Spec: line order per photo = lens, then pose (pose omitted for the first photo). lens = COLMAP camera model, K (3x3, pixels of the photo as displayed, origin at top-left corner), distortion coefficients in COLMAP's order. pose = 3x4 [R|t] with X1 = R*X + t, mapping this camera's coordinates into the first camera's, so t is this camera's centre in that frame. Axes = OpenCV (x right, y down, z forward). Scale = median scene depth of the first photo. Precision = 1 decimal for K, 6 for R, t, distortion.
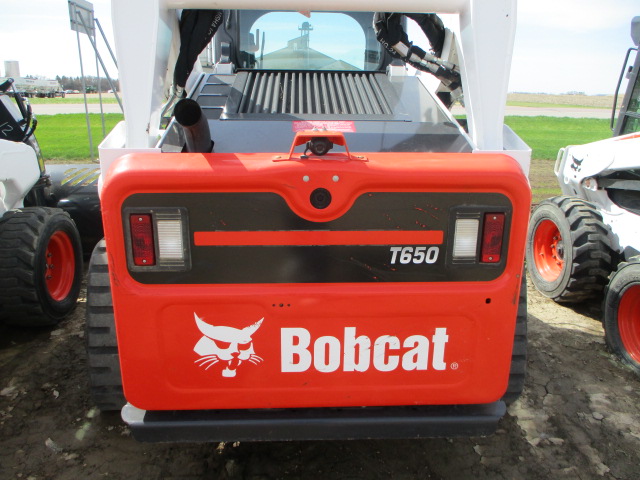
lens RADIAL K [[524.5, 0, 319.8], [0, 524.5, 238.3], [0, 0, 1]] dist [-0.044751, 0.007056]
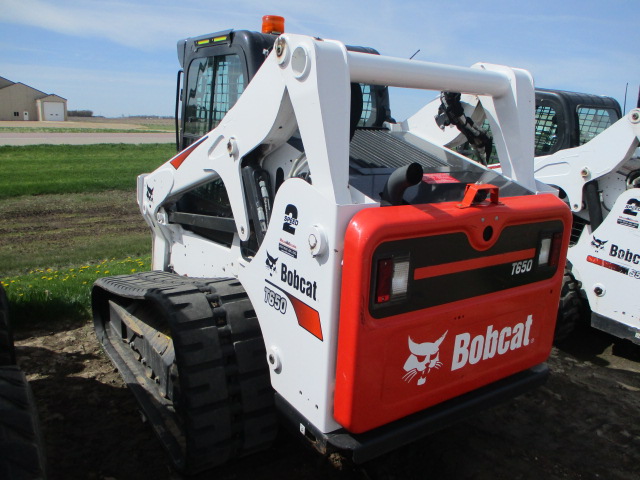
lens RADIAL K [[524.5, 0, 318.9], [0, 524.5, 240.8], [0, 0, 1]] dist [-0.044751, 0.007056]
pose [[0.852540, -0.093367, 0.514254, -0.992814], [0.115756, 0.993210, -0.011577, -0.084624], [-0.509682, 0.069398, 0.857560, 0.049669]]
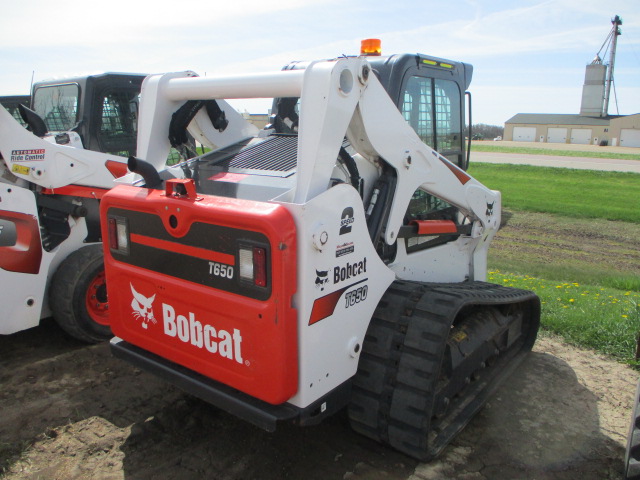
lens RADIAL K [[524.5, 0, 320.3], [0, 524.5, 241.5], [0, 0, 1]] dist [-0.044751, 0.007056]
pose [[0.769295, 0.134157, -0.624650, 1.213398], [-0.186316, 0.982316, -0.018487, -0.065360], [0.611124, 0.130604, 0.780686, 0.054049]]
